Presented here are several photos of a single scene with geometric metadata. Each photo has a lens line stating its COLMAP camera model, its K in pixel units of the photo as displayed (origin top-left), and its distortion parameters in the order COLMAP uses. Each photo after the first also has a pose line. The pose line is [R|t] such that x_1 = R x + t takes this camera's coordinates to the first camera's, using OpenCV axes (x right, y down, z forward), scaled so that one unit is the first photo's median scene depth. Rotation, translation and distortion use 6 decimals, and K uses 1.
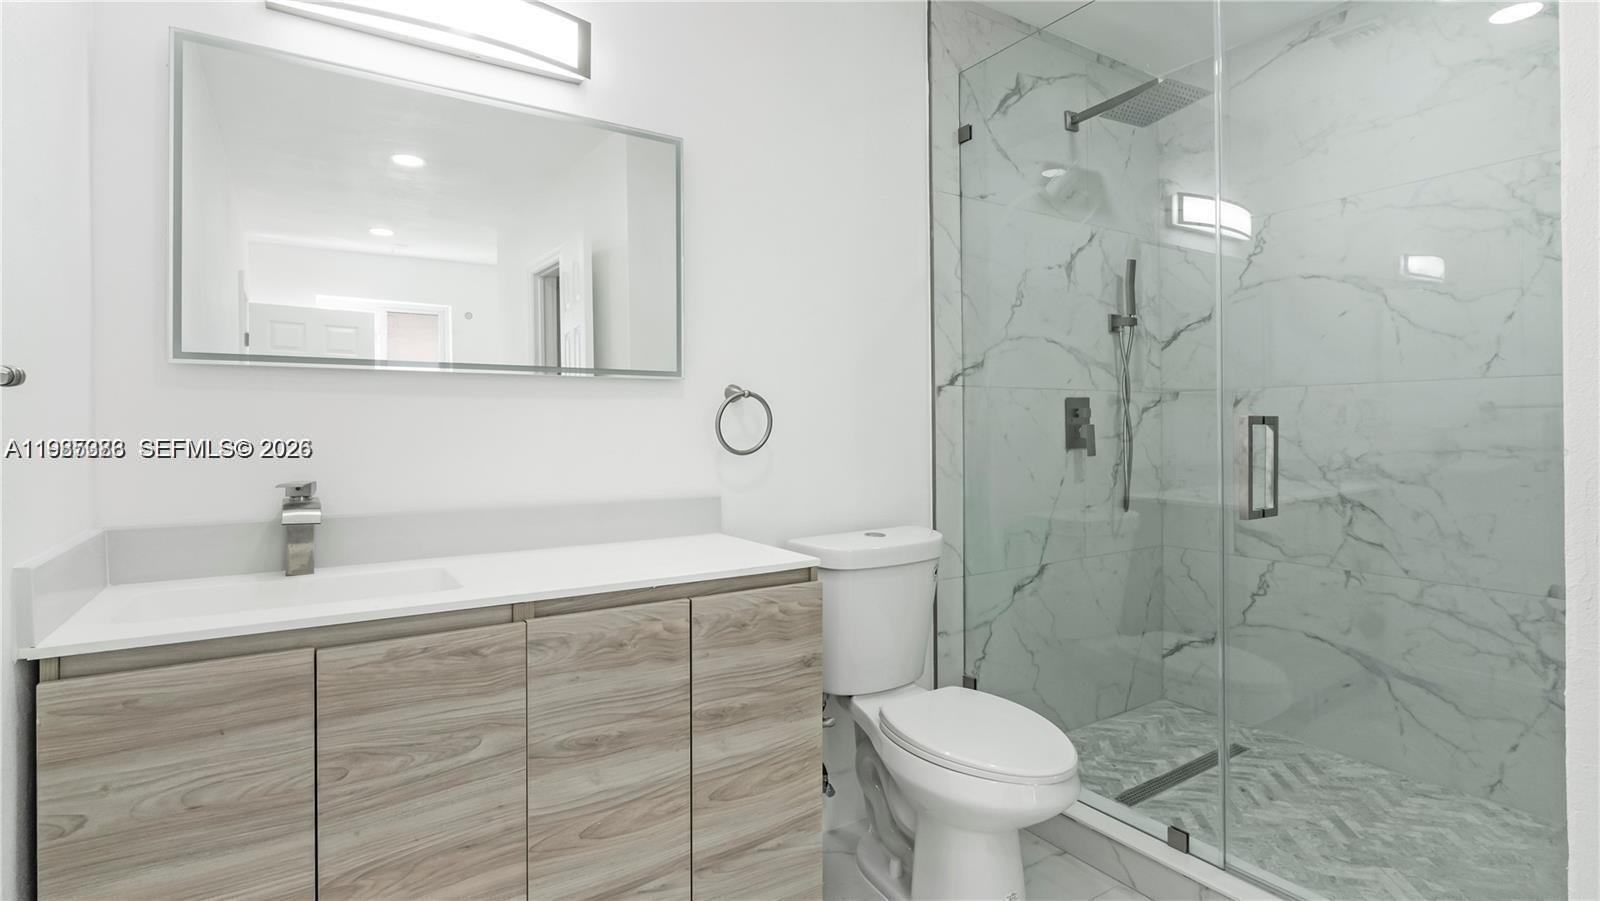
lens RADIAL K [[758.7, 0, 798.3], [0, 758.7, 410.8], [0, 0, 1]] dist [-0.004517, 0.000104]
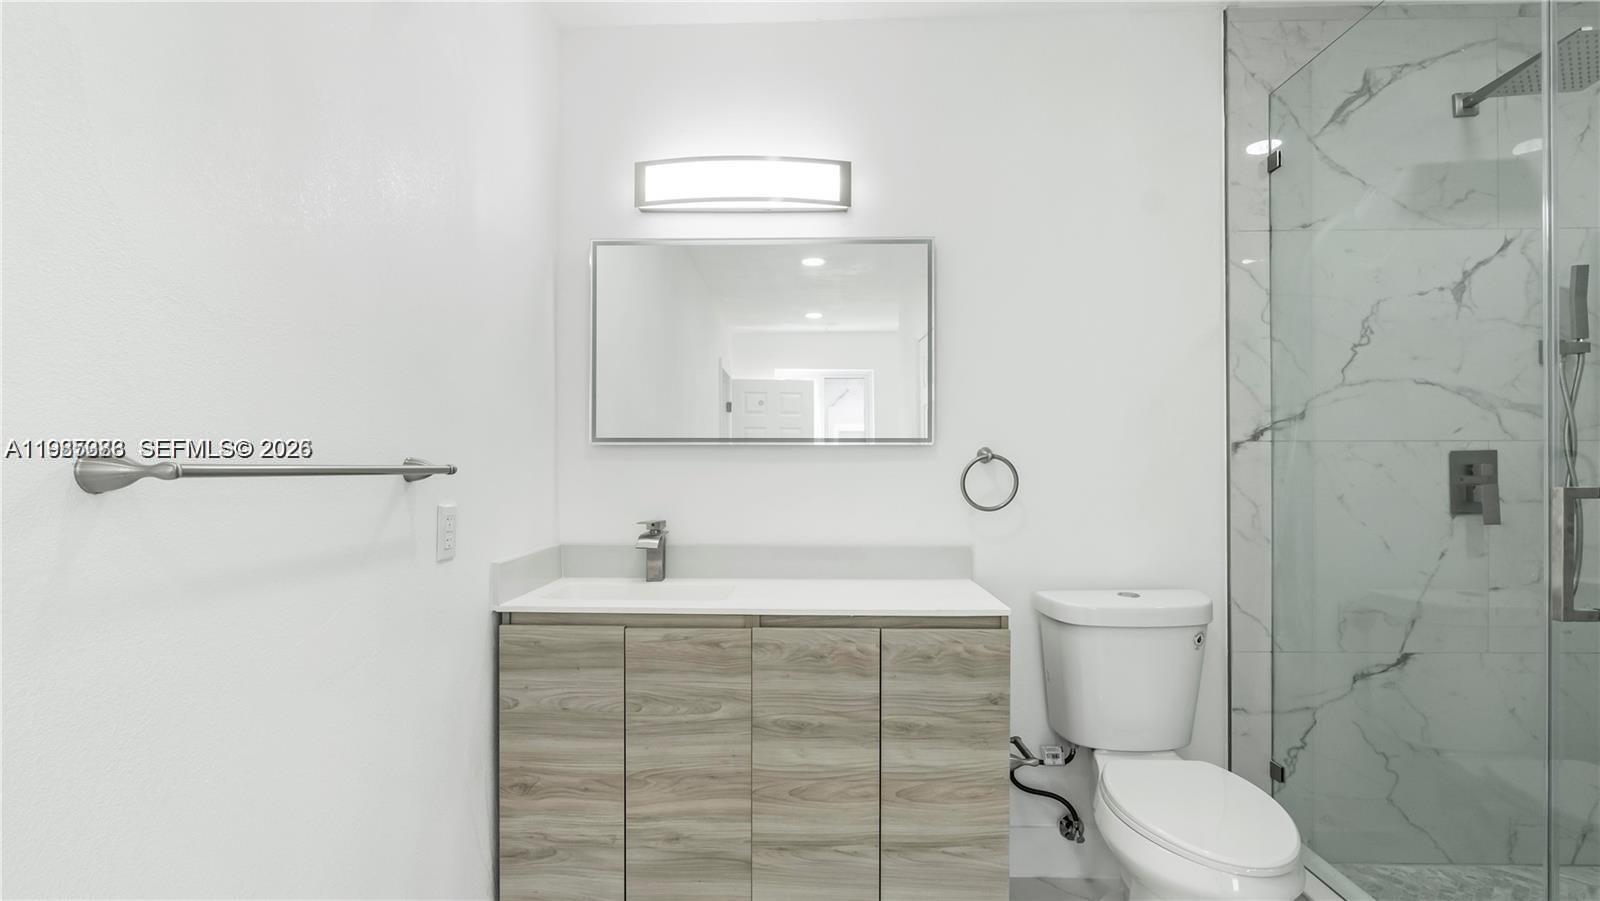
lens RADIAL K [[735.7, 0, 800.0], [0, 735.7, 450.5], [0, 0, 1]] dist [-0.002478, -0.000059]
pose [[0.830710, -0.008869, -0.556634, 0.390859], [0.007962, 0.999960, -0.004050, -0.037228], [0.556648, -0.001068, 0.830748, -0.066228]]
